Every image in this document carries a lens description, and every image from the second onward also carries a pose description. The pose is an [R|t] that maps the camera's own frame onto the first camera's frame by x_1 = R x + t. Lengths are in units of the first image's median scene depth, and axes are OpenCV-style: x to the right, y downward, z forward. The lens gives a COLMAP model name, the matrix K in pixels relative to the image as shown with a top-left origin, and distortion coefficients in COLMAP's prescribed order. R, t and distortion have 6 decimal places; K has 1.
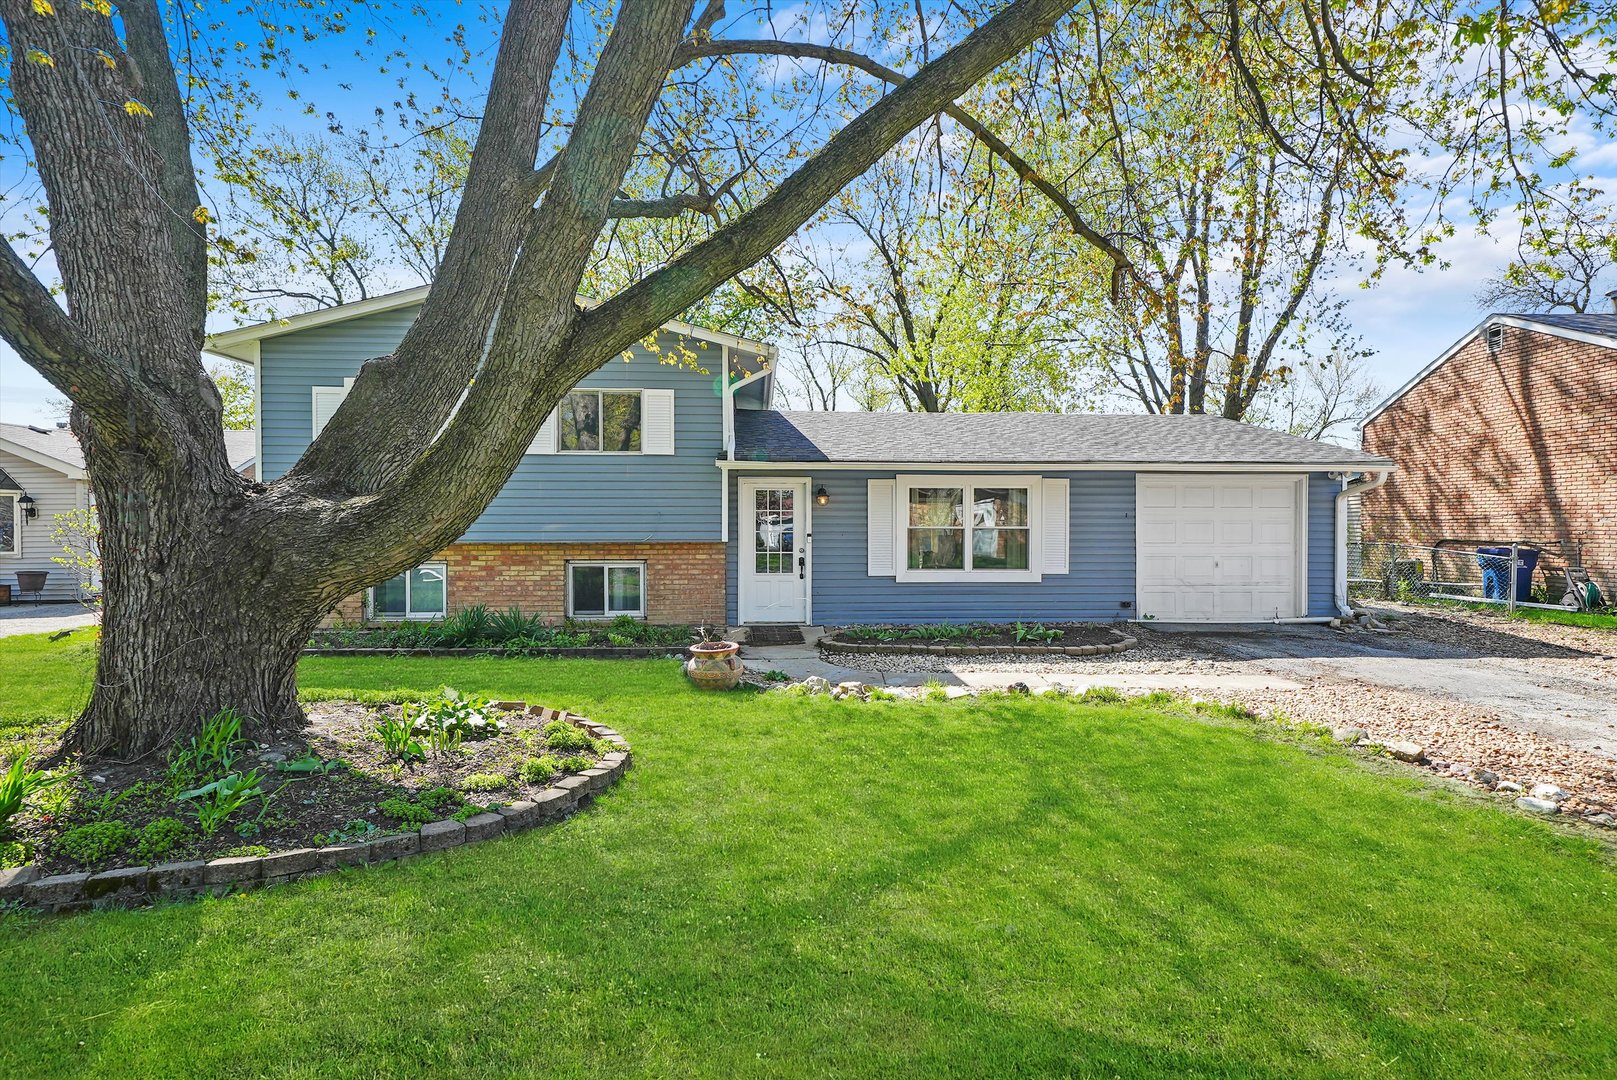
lens RADIAL K [[829.4, 0, 808.5], [0, 829.4, 540.0], [0, 0, 1]] dist [0.021530, -0.000045]
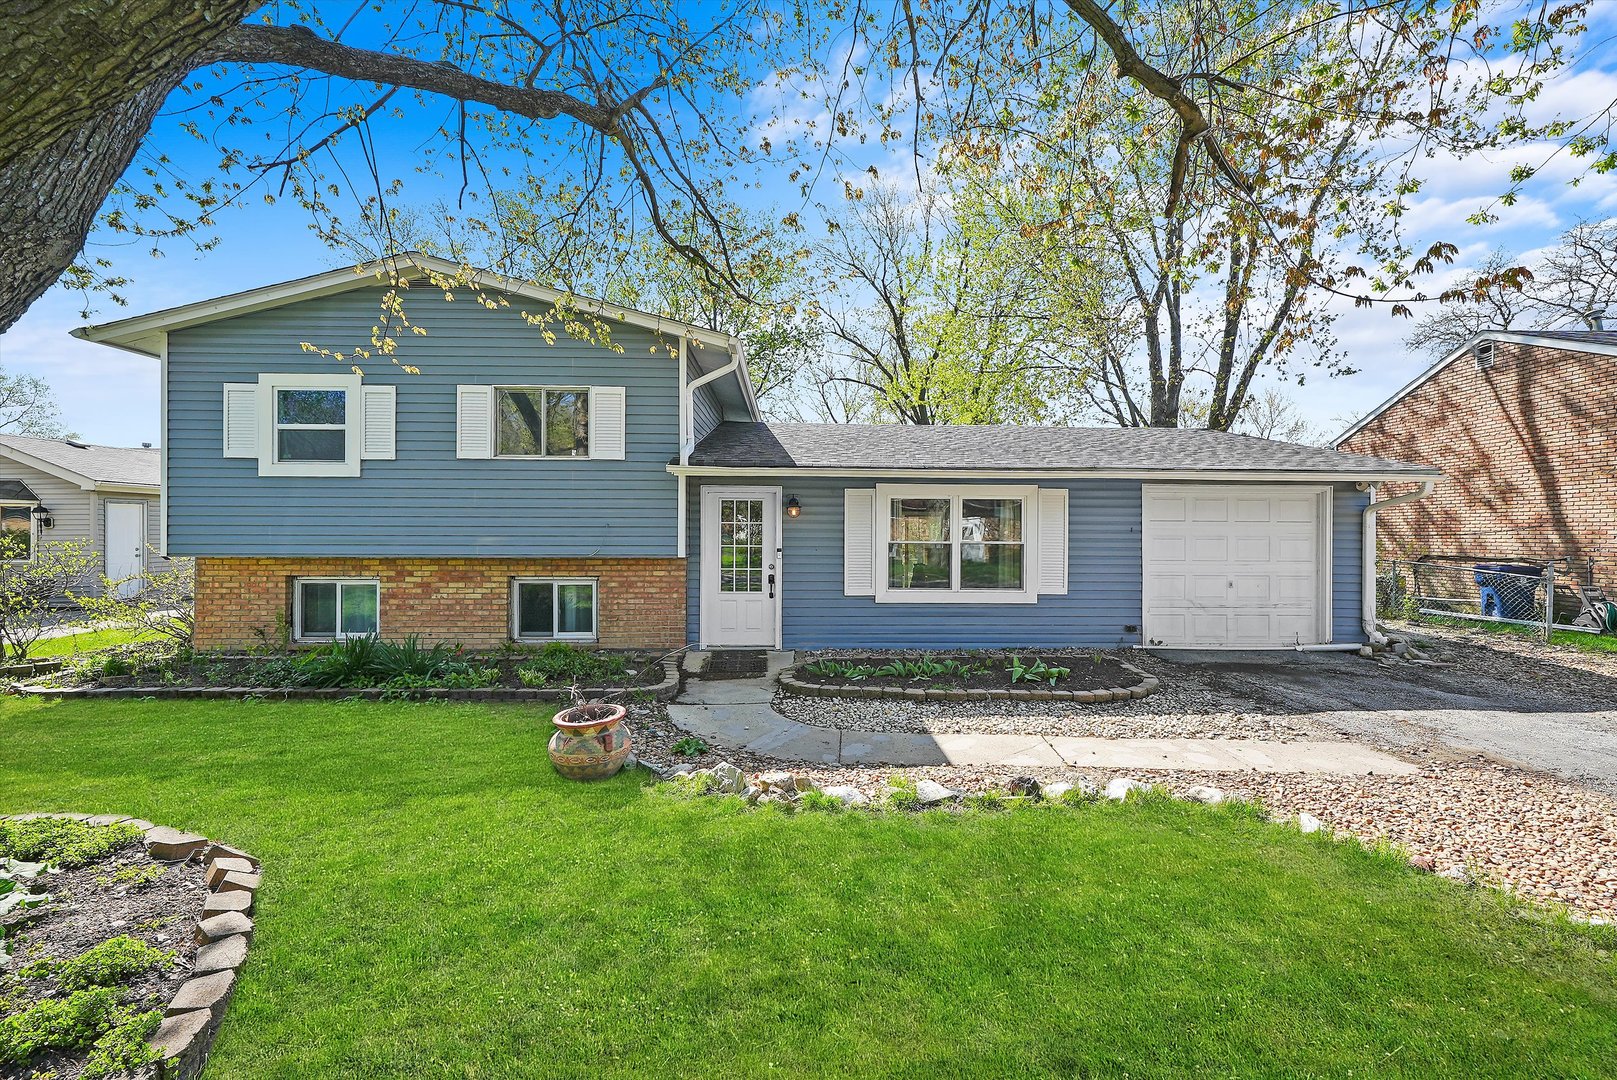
lens RADIAL K [[693.8, 0, 808.5], [0, 693.8, 540.0], [0, 0, 1]] dist [-0.000349, 0.000010]
pose [[0.999678, 0.004853, -0.024890, 0.051570], [-0.005144, 0.999919, -0.011641, -0.008244], [0.024832, 0.011765, 0.999622, 0.245416]]
